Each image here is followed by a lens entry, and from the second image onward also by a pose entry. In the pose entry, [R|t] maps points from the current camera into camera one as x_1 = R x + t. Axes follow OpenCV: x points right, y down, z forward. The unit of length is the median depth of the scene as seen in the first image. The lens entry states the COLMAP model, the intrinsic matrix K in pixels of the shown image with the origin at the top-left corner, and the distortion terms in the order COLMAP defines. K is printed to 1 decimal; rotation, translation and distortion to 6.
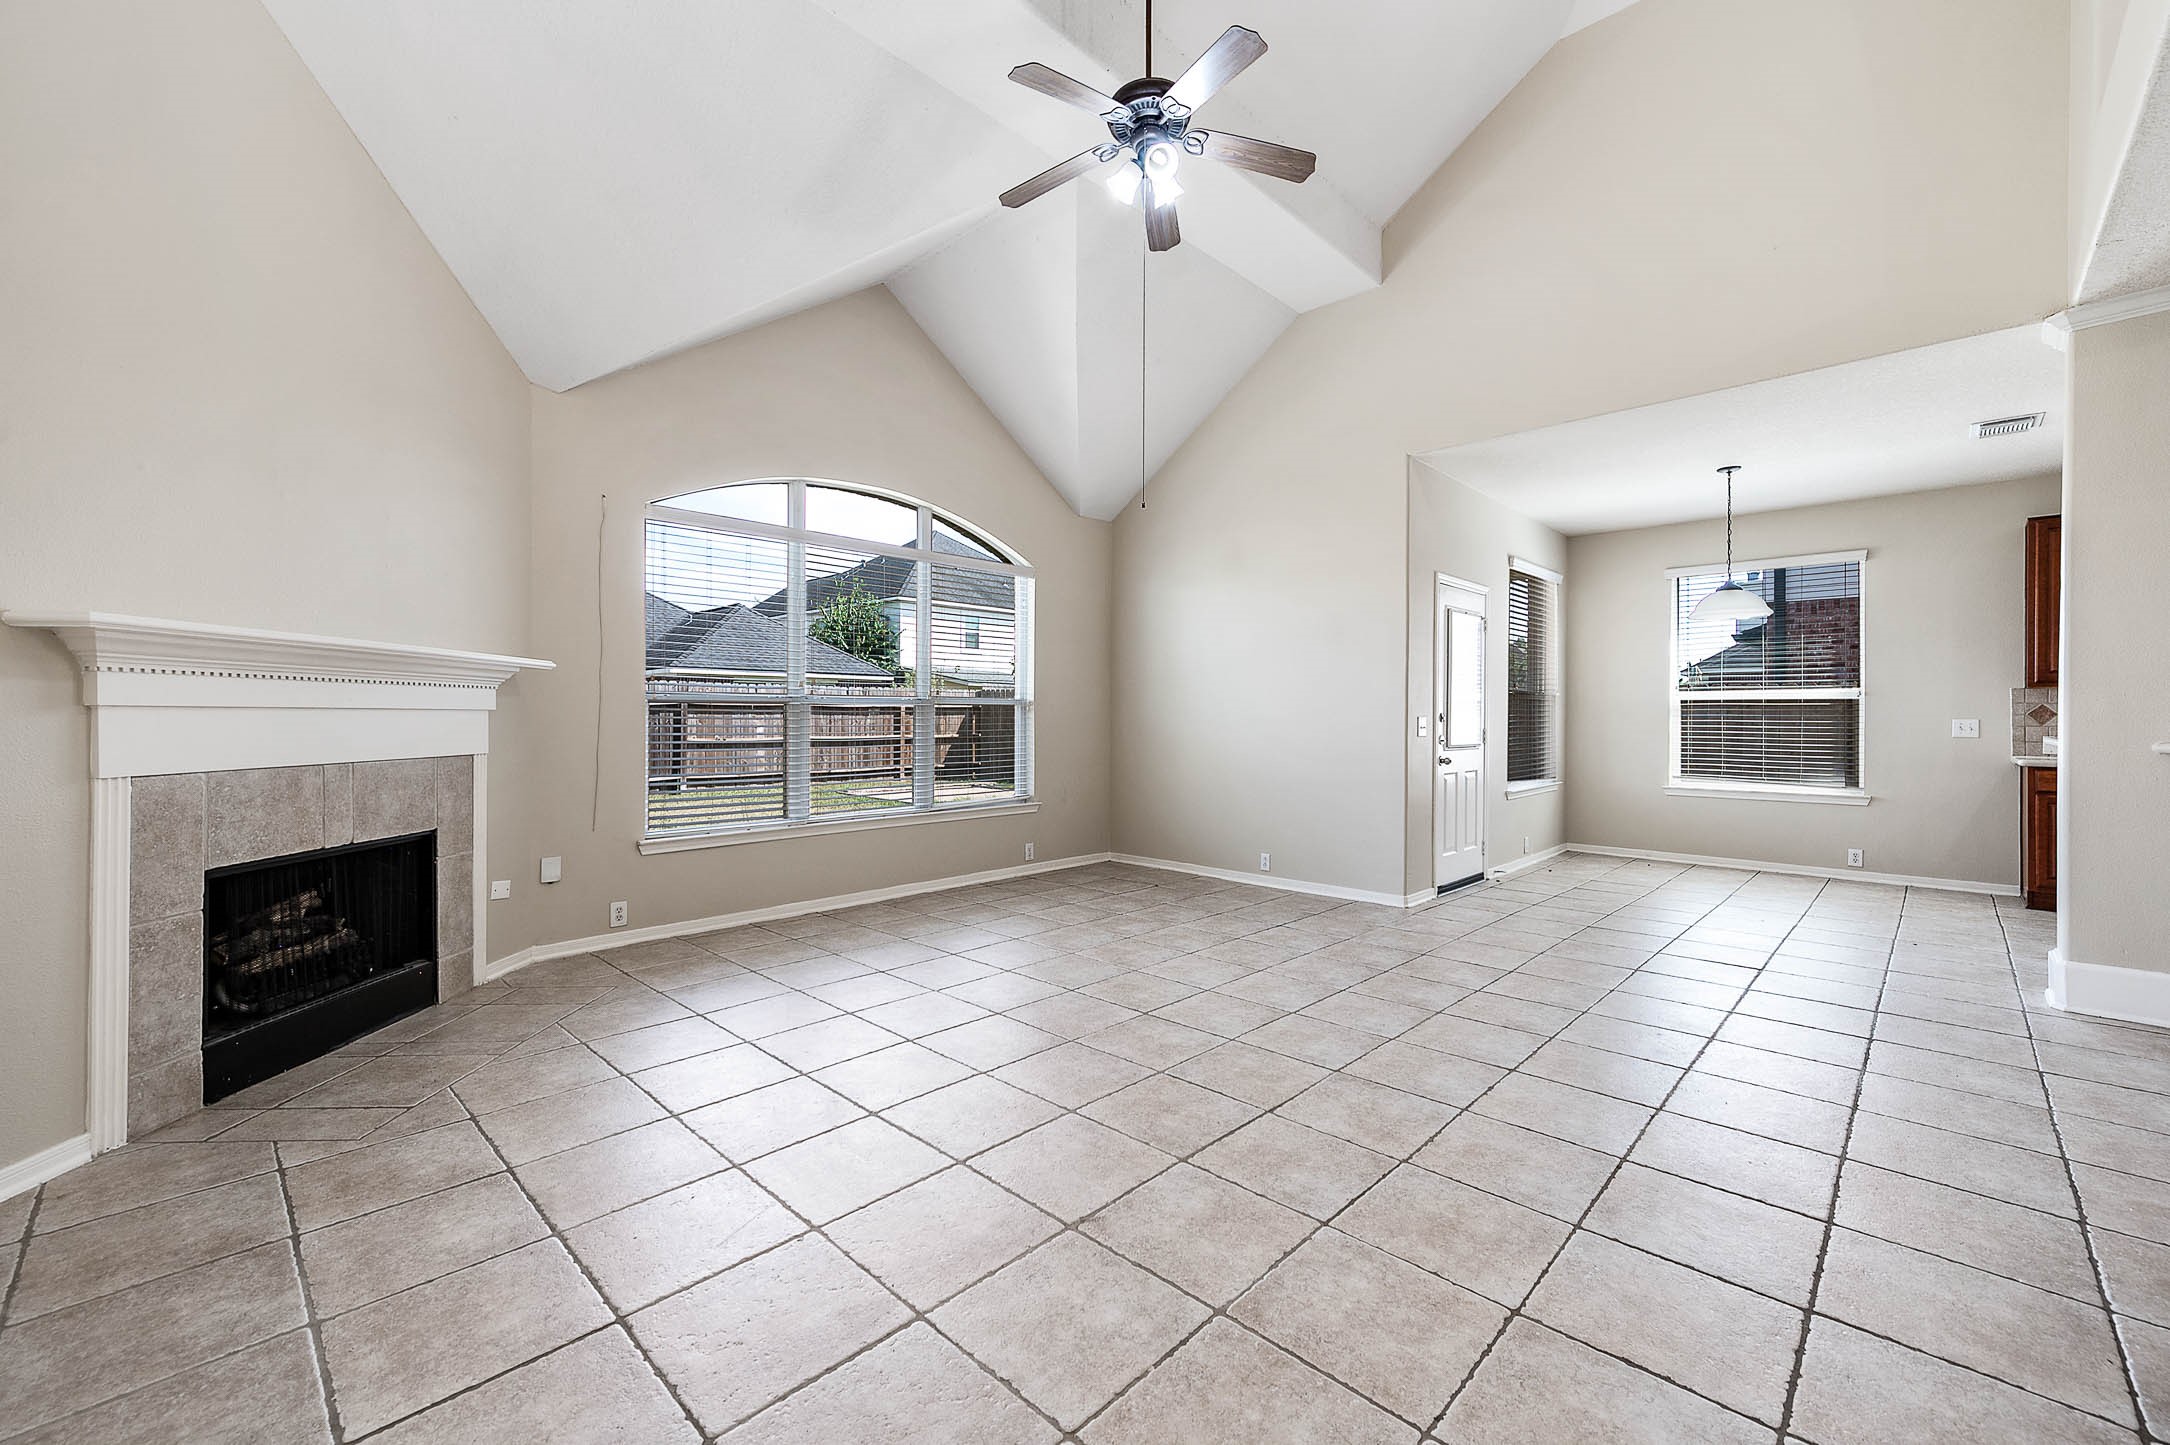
lens RADIAL K [[879.8, 0, 1066.1], [0, 879.8, 717.5], [0, 0, 1]] dist [0.005578, 0.001416]
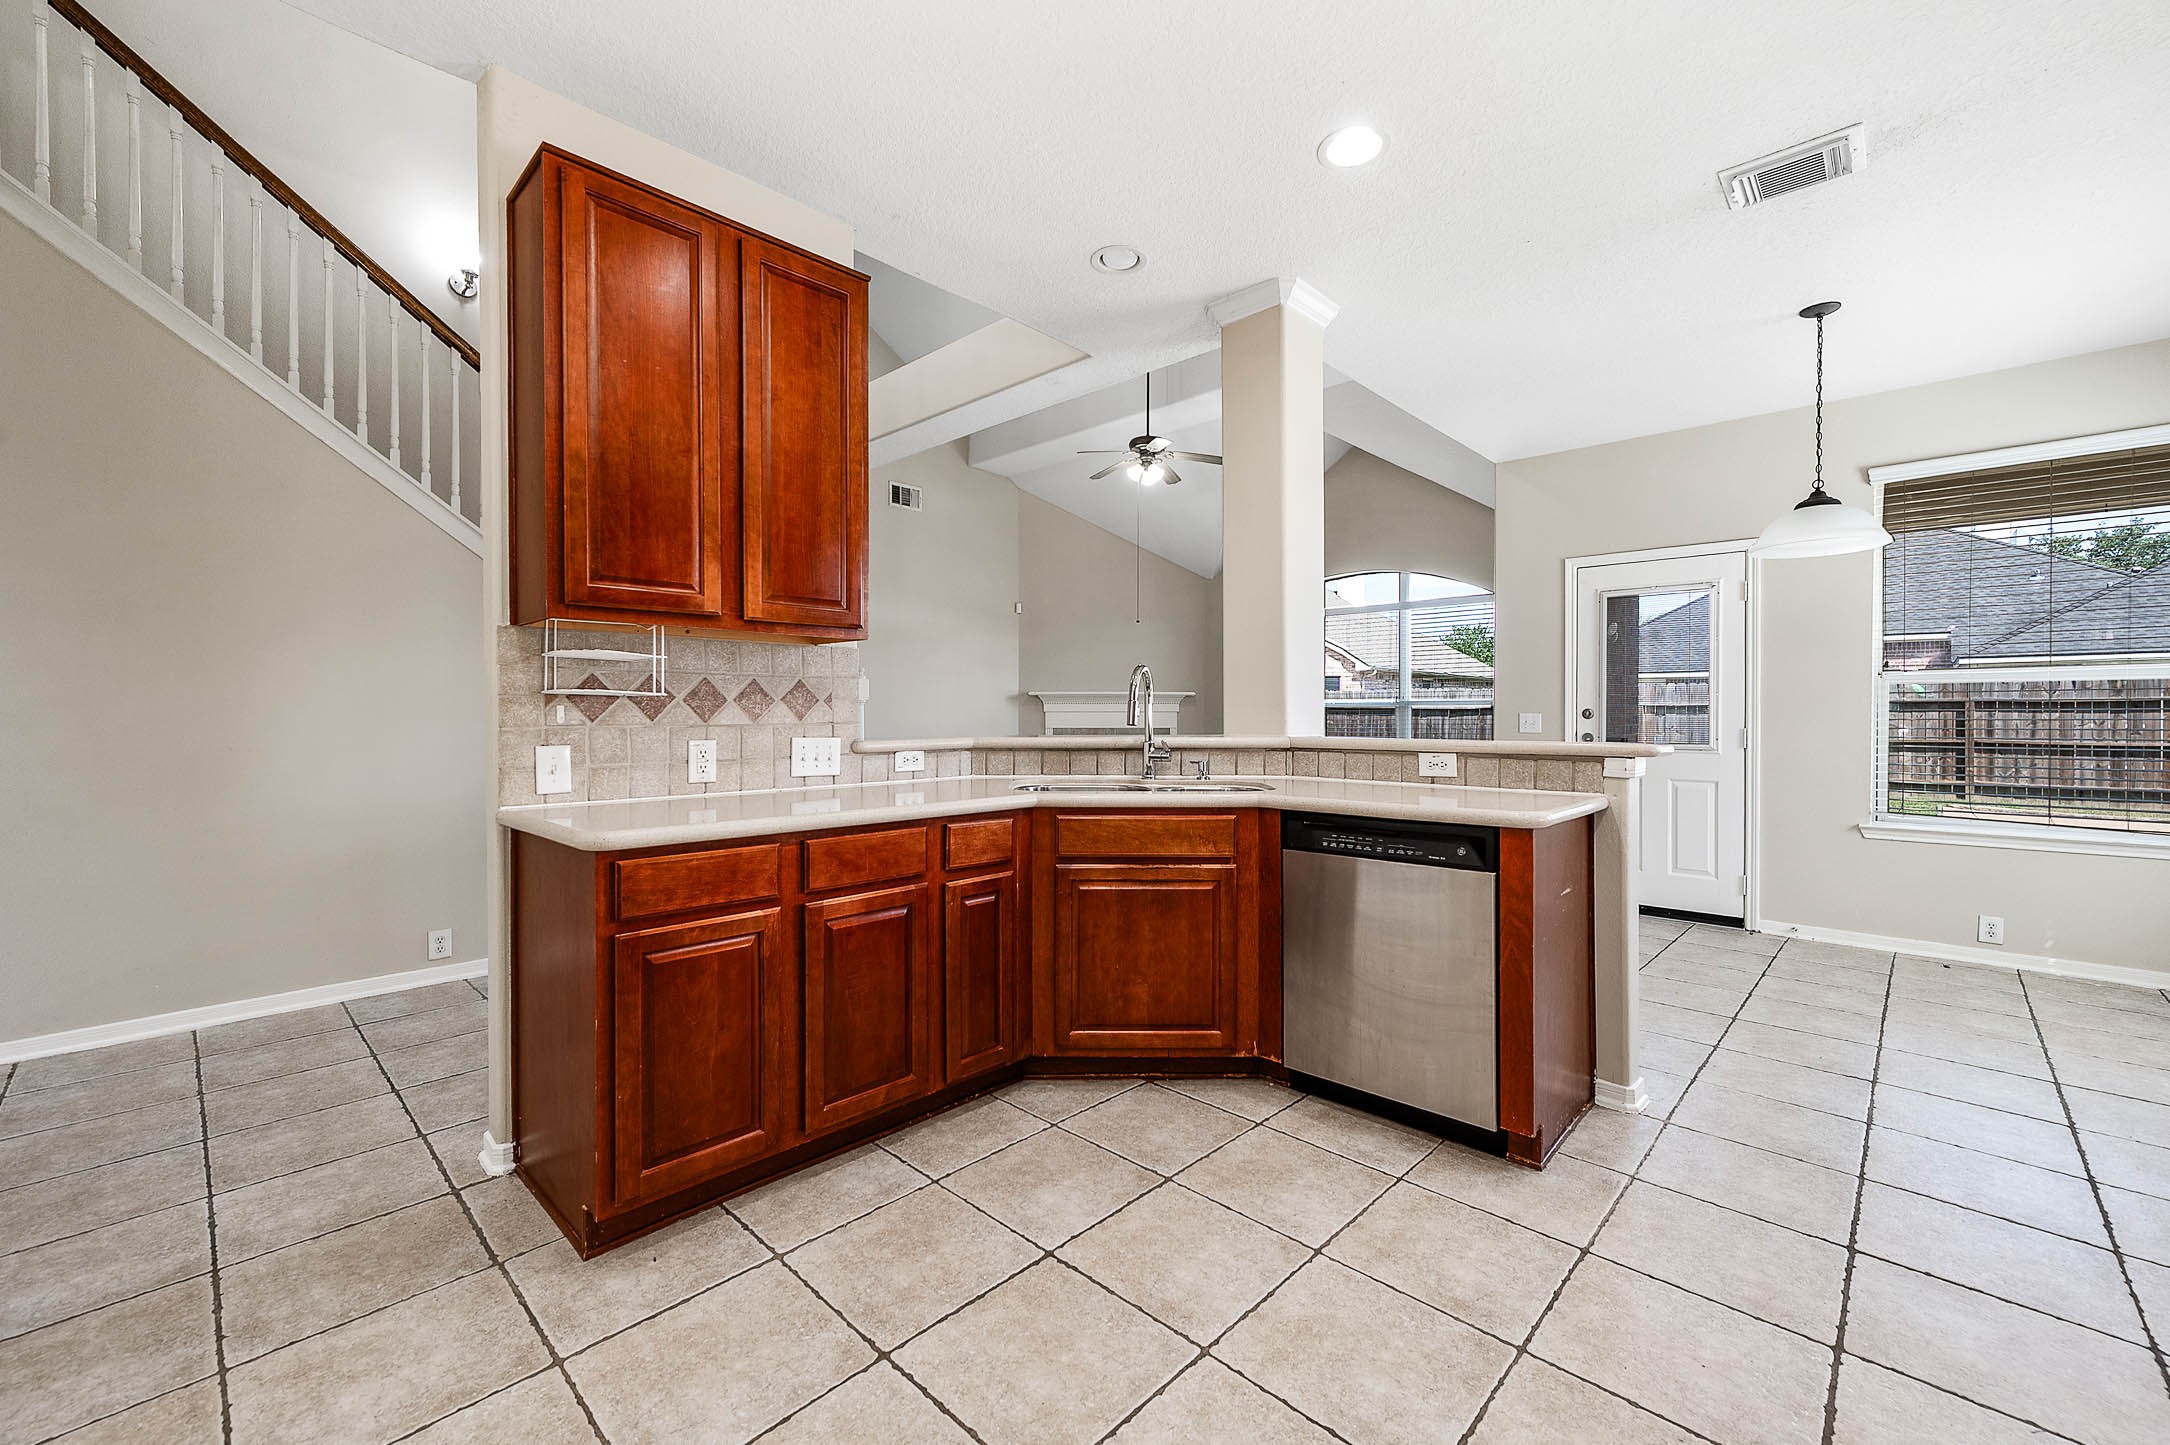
lens RADIAL K [[879.8, 0, 1096.9], [0, 879.8, 701.7], [0, 0, 1]] dist [0.005578, 0.001416]
pose [[0.016127, -0.017762, -0.999712, 1.989184], [-0.000781, 0.999842, -0.017776, 0.008141], [0.999870, 0.001068, 0.016110, 0.716899]]
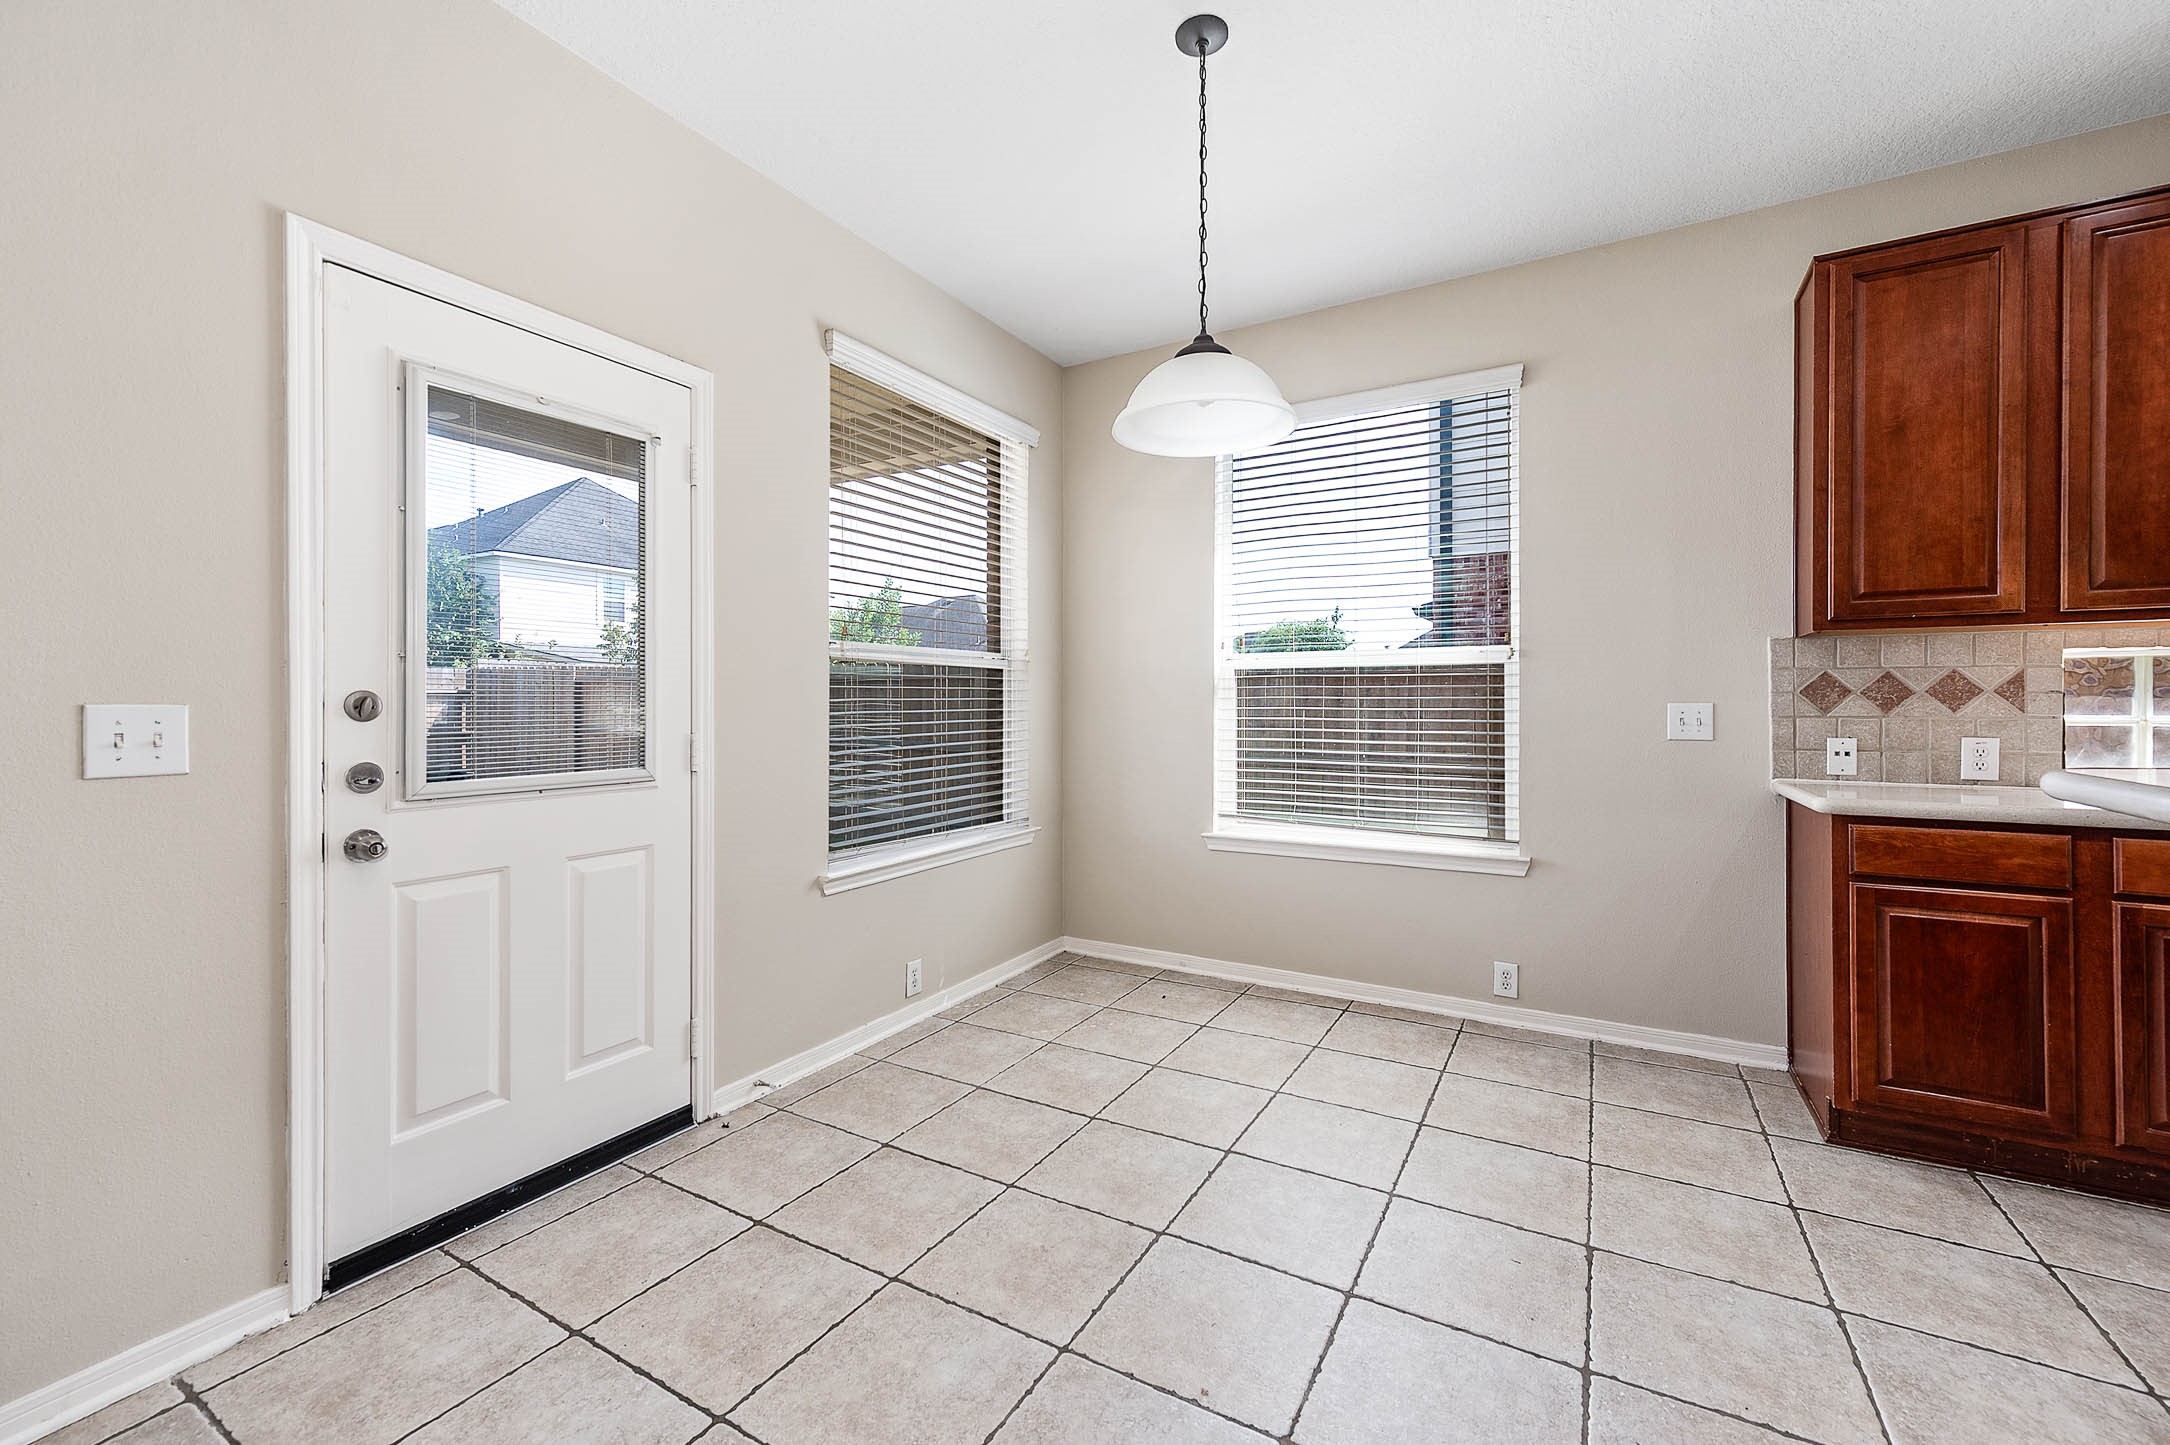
lens RADIAL K [[879.8, 0, 1068.4], [0, 879.8, 703.8], [0, 0, 1]] dist [0.005578, 0.001416]
pose [[0.969085, -0.004309, 0.246688, 0.877422], [0.005708, 0.999971, -0.004955, 0.004580], [-0.246660, 0.006210, 0.969082, 0.953714]]
